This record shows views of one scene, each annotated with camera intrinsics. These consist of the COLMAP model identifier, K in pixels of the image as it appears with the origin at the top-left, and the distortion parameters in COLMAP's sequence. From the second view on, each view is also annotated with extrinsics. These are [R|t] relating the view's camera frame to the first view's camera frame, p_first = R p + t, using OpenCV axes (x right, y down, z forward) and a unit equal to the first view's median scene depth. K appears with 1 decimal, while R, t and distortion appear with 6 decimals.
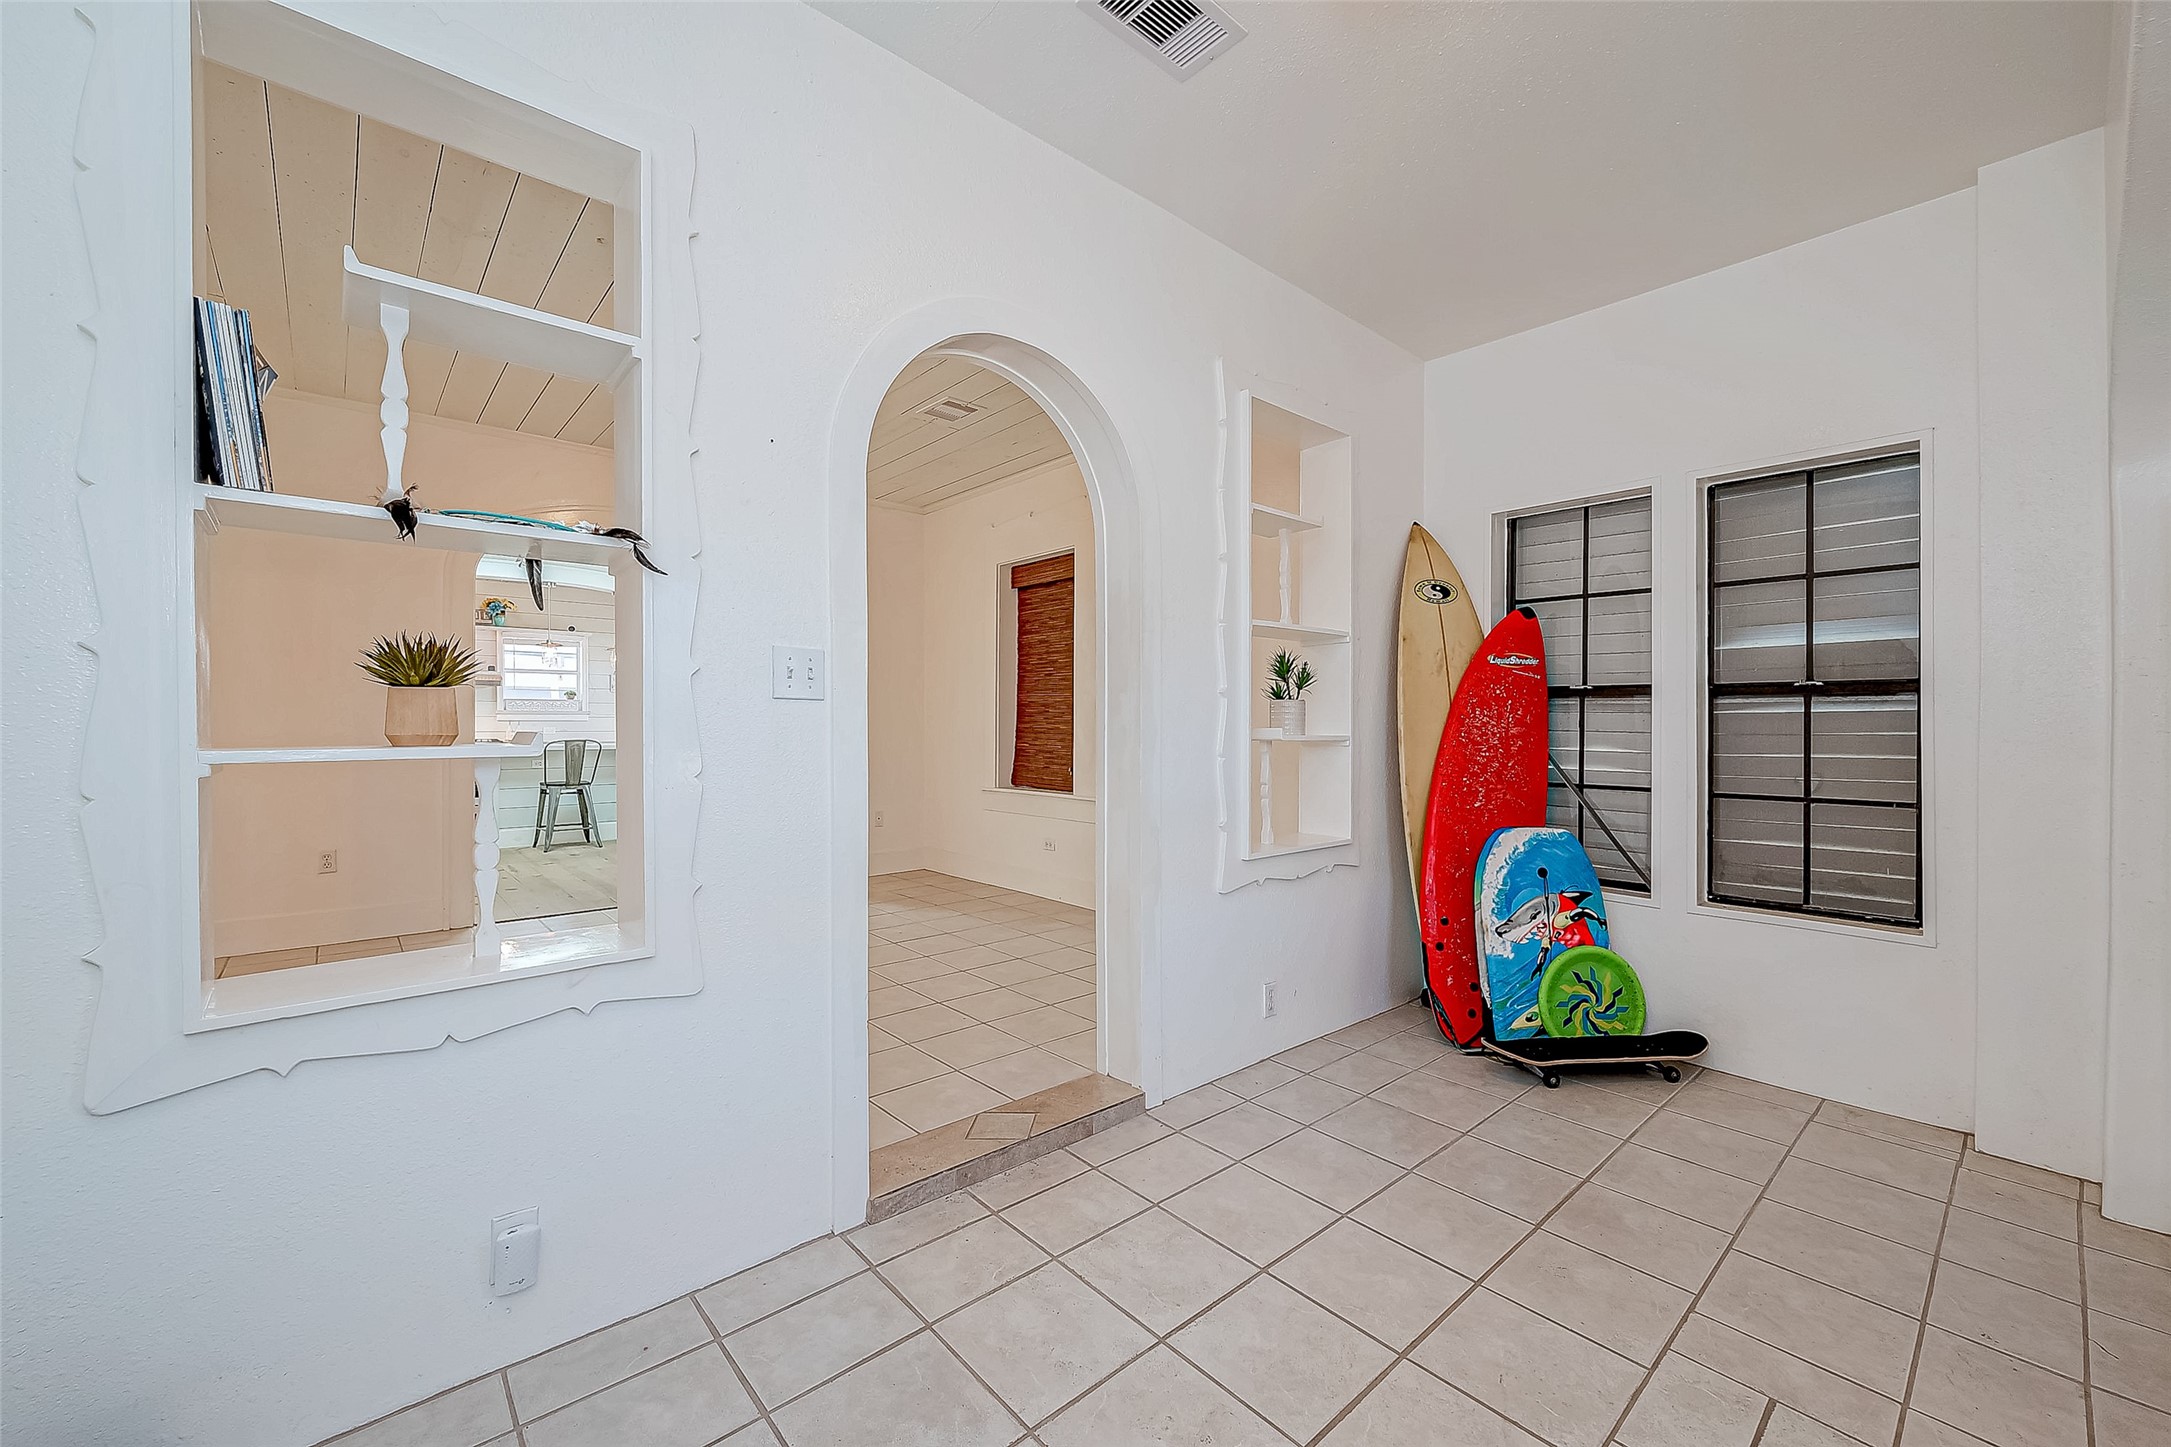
lens RADIAL K [[857.2, 0, 1088.3], [0, 857.2, 734.3], [0, 0, 1]] dist [0.008769, -0.000198]
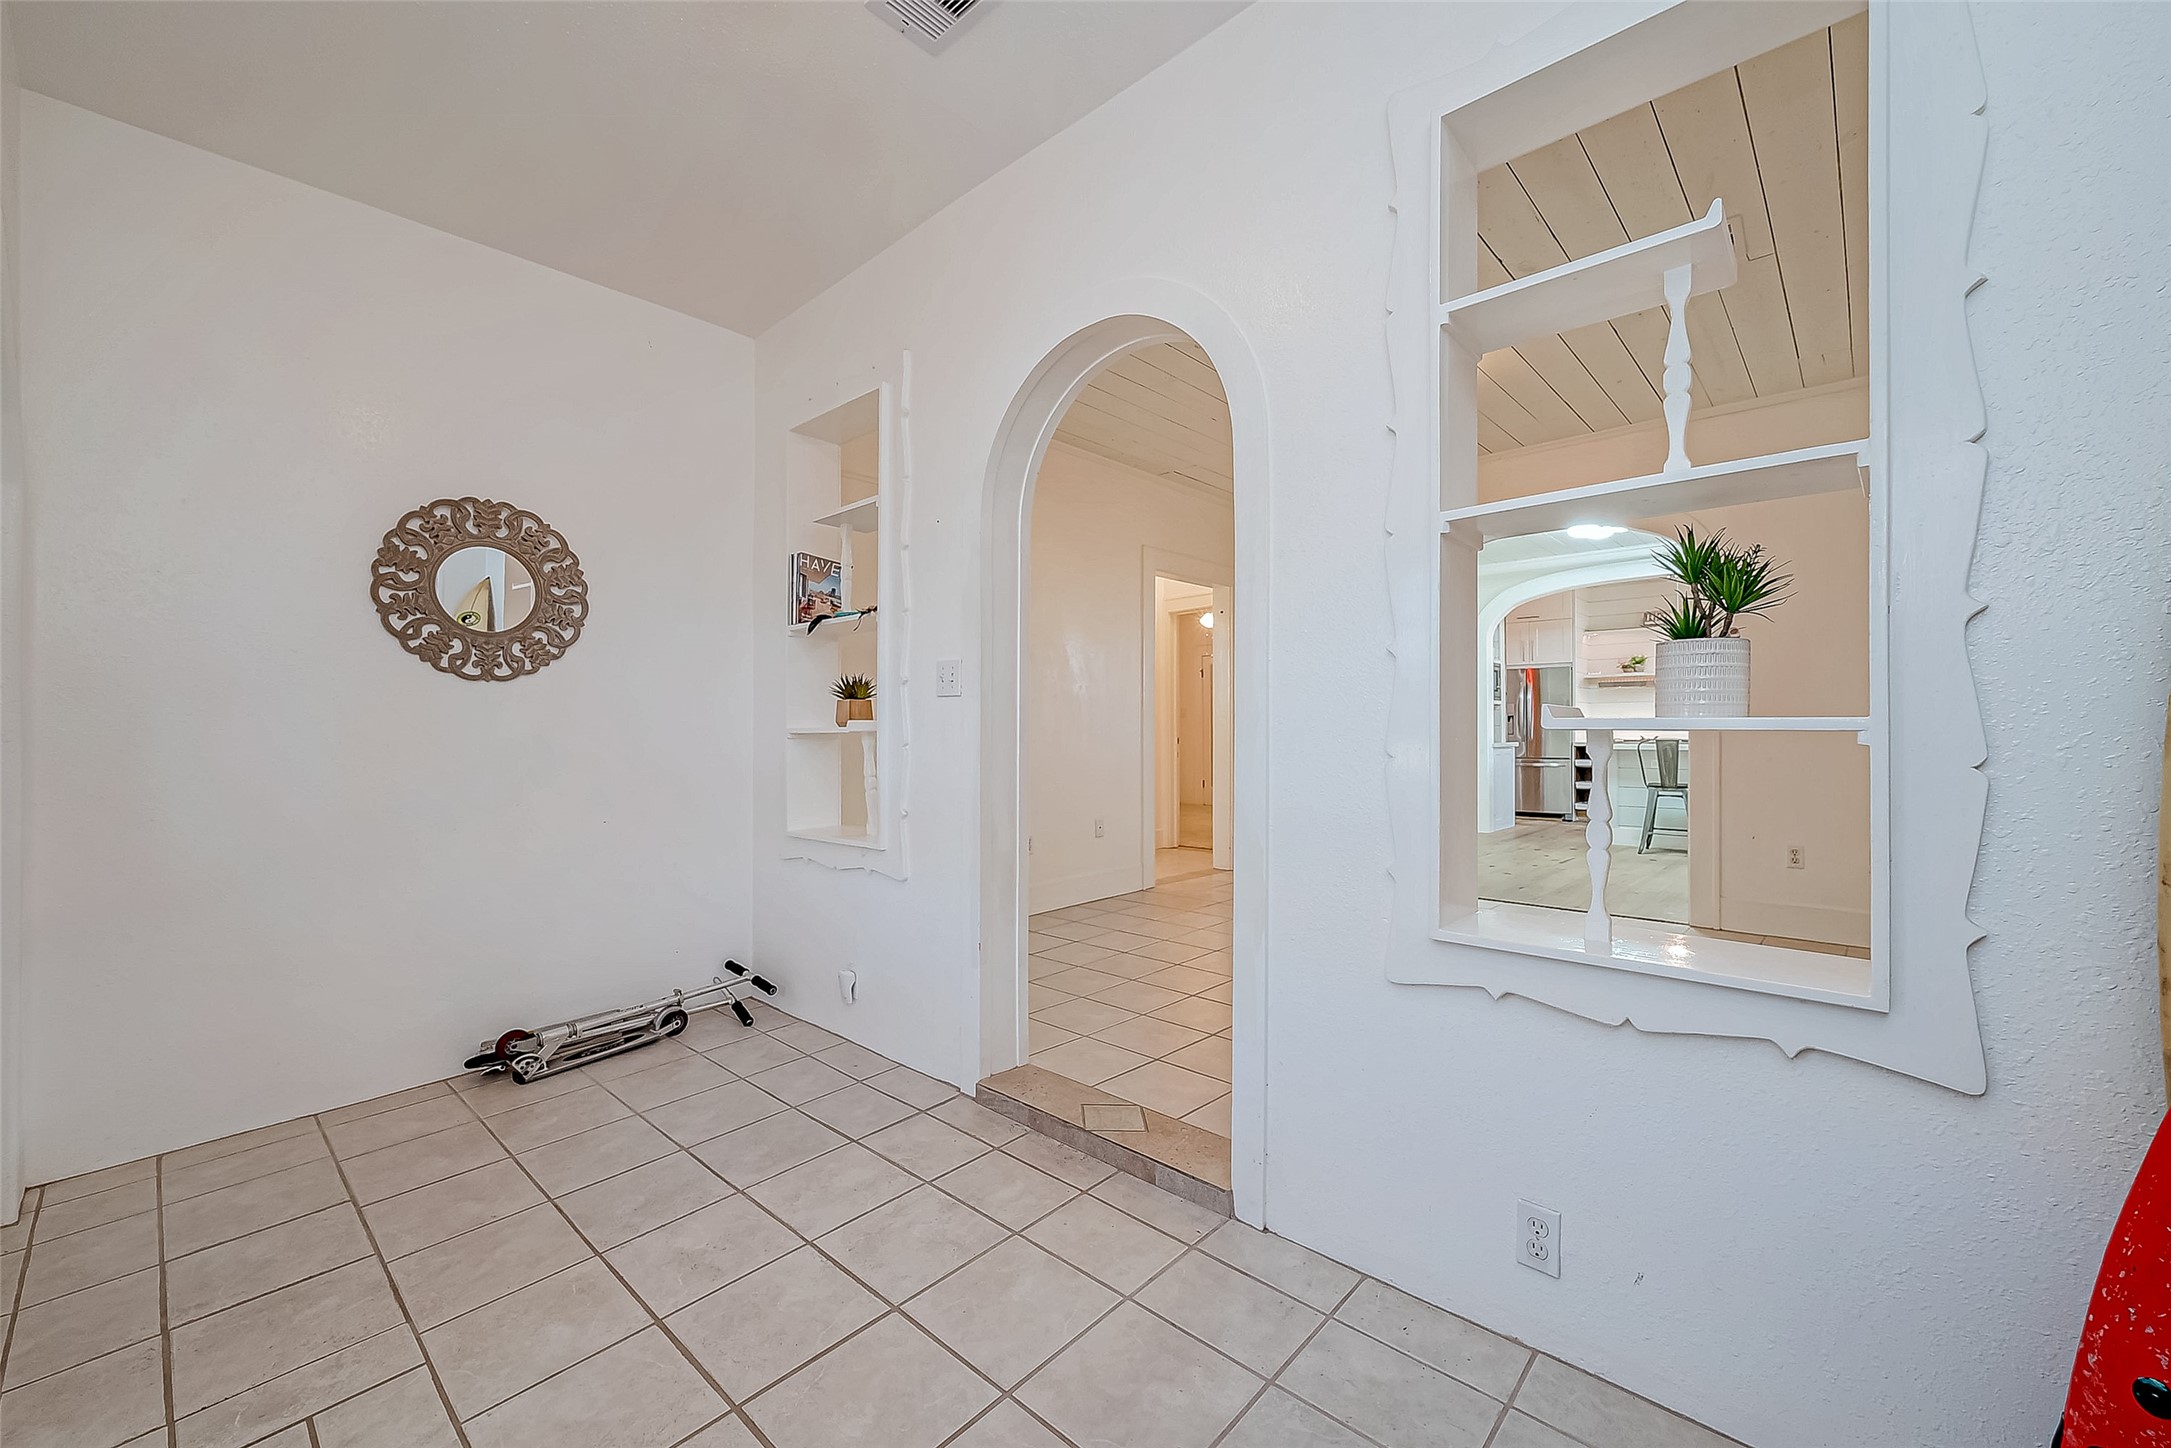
lens RADIAL K [[857.2, 0, 1088.3], [0, 857.2, 734.8], [0, 0, 1]] dist [0.008769, -0.000198]
pose [[0.106058, -0.000511, -0.994360, 0.909210], [-0.003466, 0.999994, -0.000884, 0.014492], [0.994354, 0.003540, 0.106056, 0.888420]]
